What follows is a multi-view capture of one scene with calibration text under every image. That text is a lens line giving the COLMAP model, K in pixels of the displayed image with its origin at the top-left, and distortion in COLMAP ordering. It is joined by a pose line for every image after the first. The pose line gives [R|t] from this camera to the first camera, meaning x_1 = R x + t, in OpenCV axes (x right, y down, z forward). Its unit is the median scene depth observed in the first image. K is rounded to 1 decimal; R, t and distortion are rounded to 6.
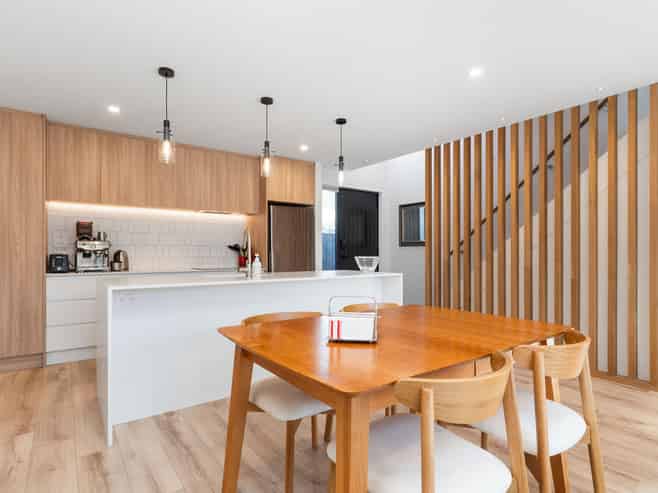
lens RADIAL K [[374.2, 0, 334.6], [0, 374.2, 251.6], [0, 0, 1]] dist [0.006723, -0.001405]
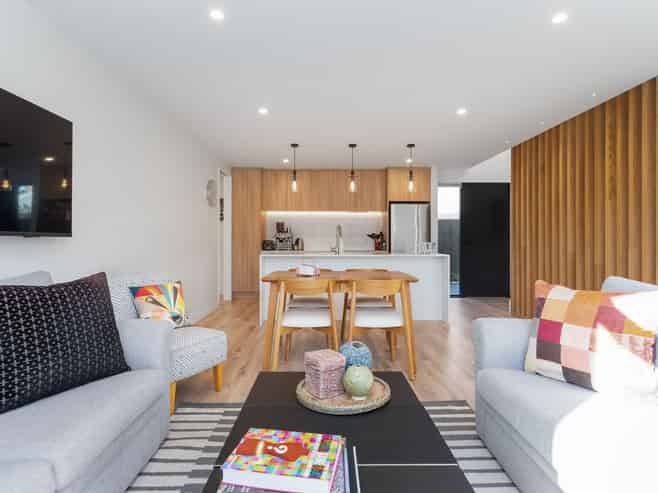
lens RADIAL K [[364.9, 0, 323.2], [0, 364.9, 243.4], [0, 0, 1]] dist [0.002360, -0.000768]
pose [[0.804821, 0.007751, -0.593467, 0.496733], [0.001747, 0.999879, 0.015429, -0.004490], [0.593515, -0.013455, 0.804710, -0.254764]]
